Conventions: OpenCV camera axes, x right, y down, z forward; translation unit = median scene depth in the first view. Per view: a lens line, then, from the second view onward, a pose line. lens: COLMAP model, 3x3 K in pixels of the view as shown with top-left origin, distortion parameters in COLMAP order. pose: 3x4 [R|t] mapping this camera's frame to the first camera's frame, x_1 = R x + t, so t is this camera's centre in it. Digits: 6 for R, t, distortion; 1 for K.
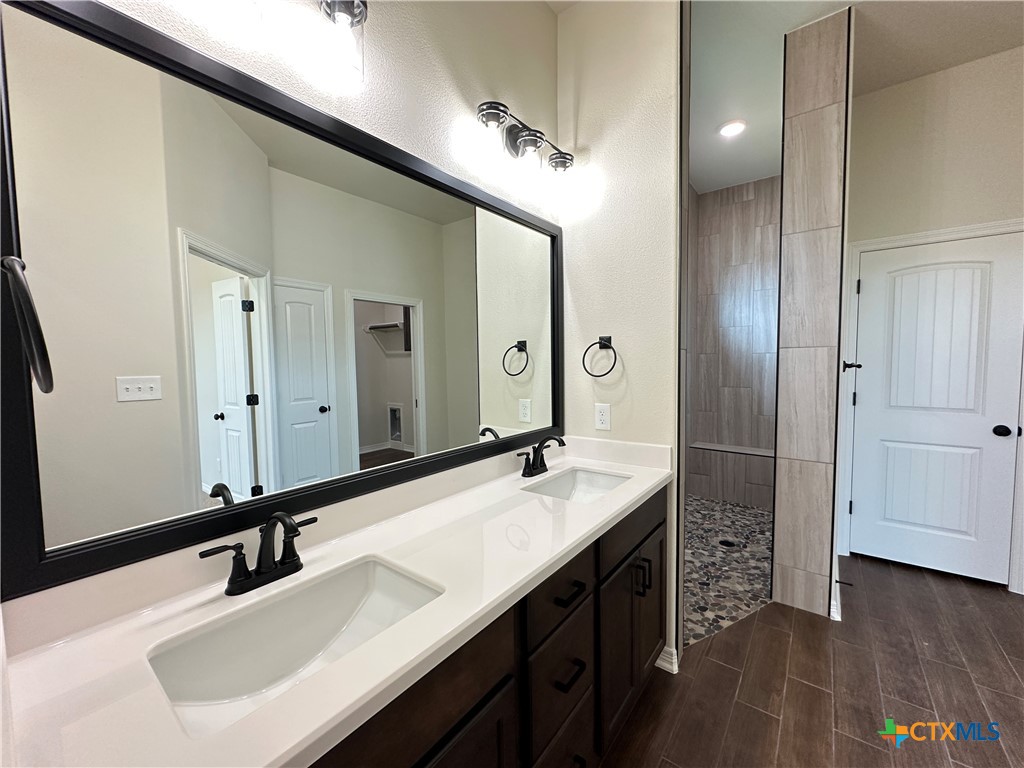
lens RADIAL K [[407.5, 0, 514.8], [0, 407.5, 383.3], [0, 0, 1]] dist [-0.003222, 0.000338]
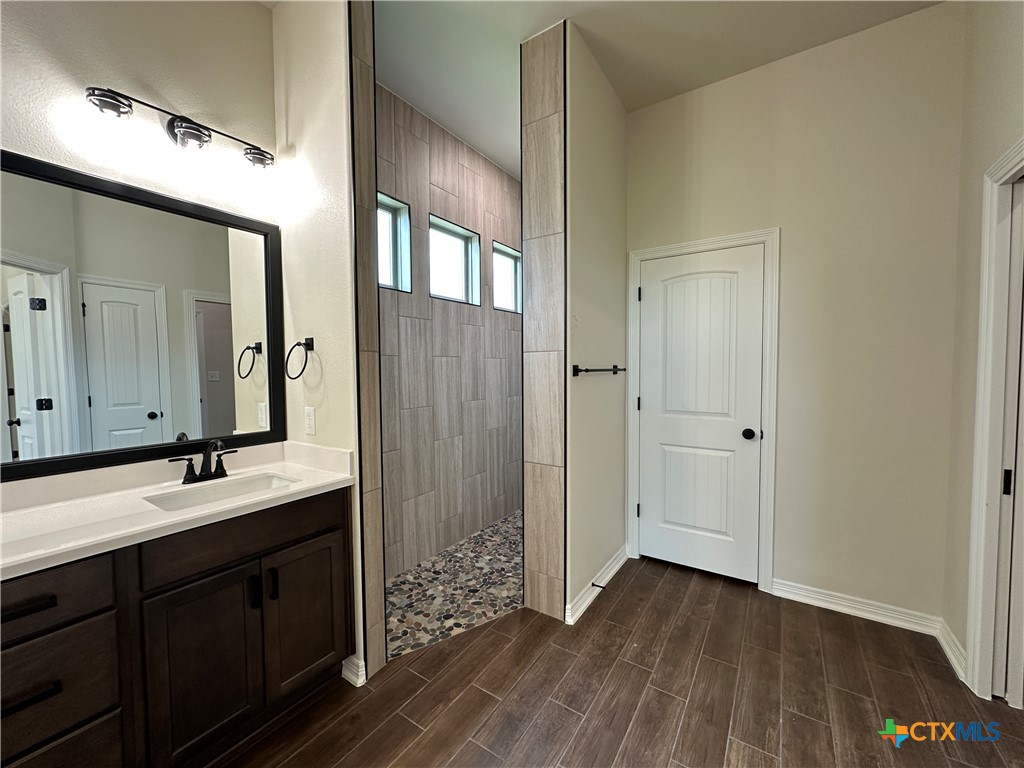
lens RADIAL K [[407.5, 0, 514.5], [0, 407.5, 383.4], [0, 0, 1]] dist [-0.003222, 0.000338]
pose [[0.997830, 0.003558, 0.065748, 0.576200], [-0.002425, 0.999848, -0.017291, 0.007923], [-0.065799, 0.017094, 0.997686, -0.000602]]
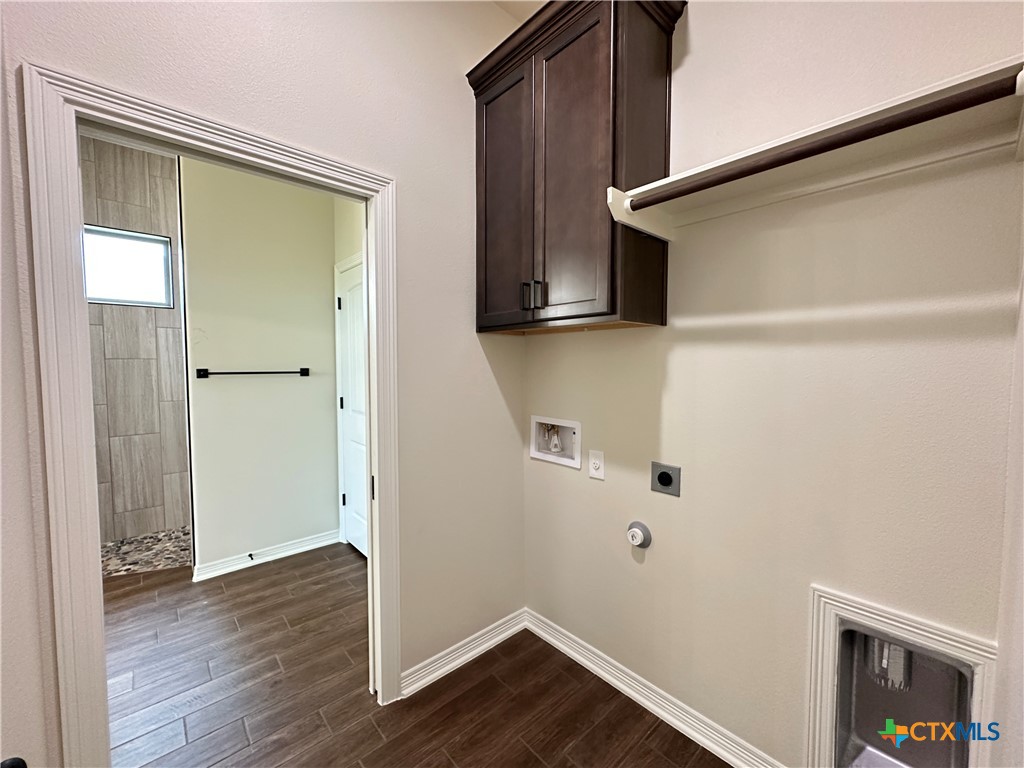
lens RADIAL K [[407.5, 0, 508.1], [0, 407.5, 383.9], [0, 0, 1]] dist [-0.003222, 0.000338]
pose [[0.982593, 0.022290, -0.184431, 1.891089], [-0.023248, 0.999725, -0.003029, -0.026831], [0.184313, 0.007264, 0.982841, -0.028502]]
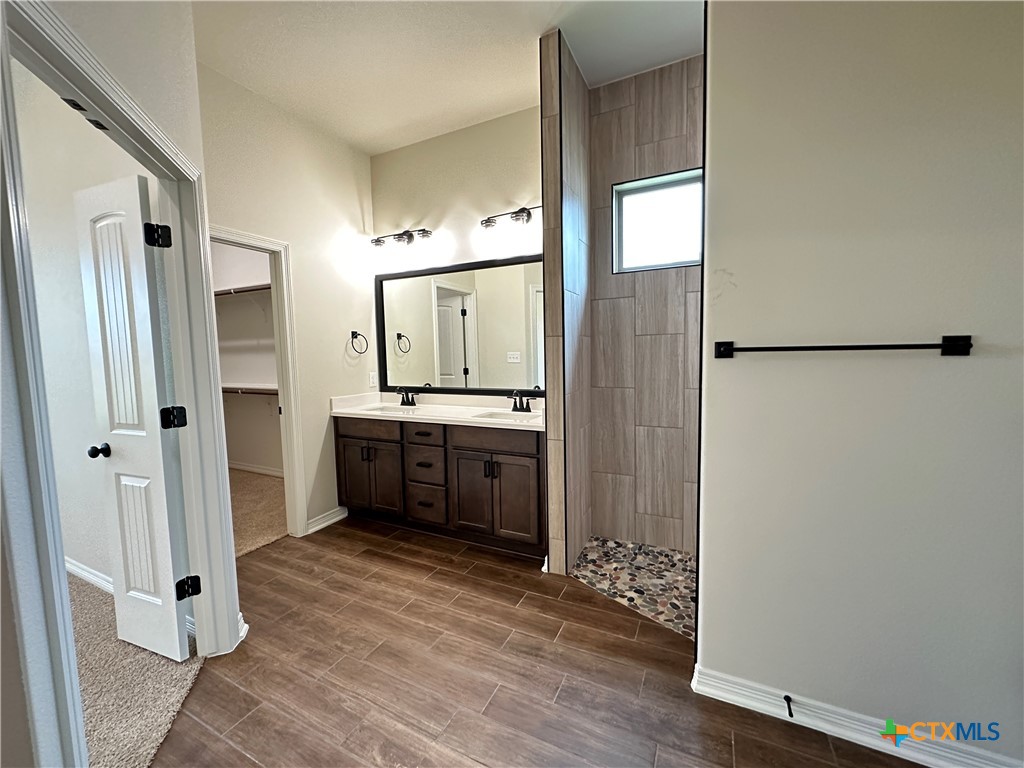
lens RADIAL K [[407.5, 0, 508.2], [0, 407.5, 384.2], [0, 0, 1]] dist [-0.003222, 0.000338]
pose [[0.191502, 0.086610, -0.977664, 1.385761], [-0.036389, 0.996041, 0.081110, -0.025242], [0.980818, 0.020044, 0.193895, 0.497037]]
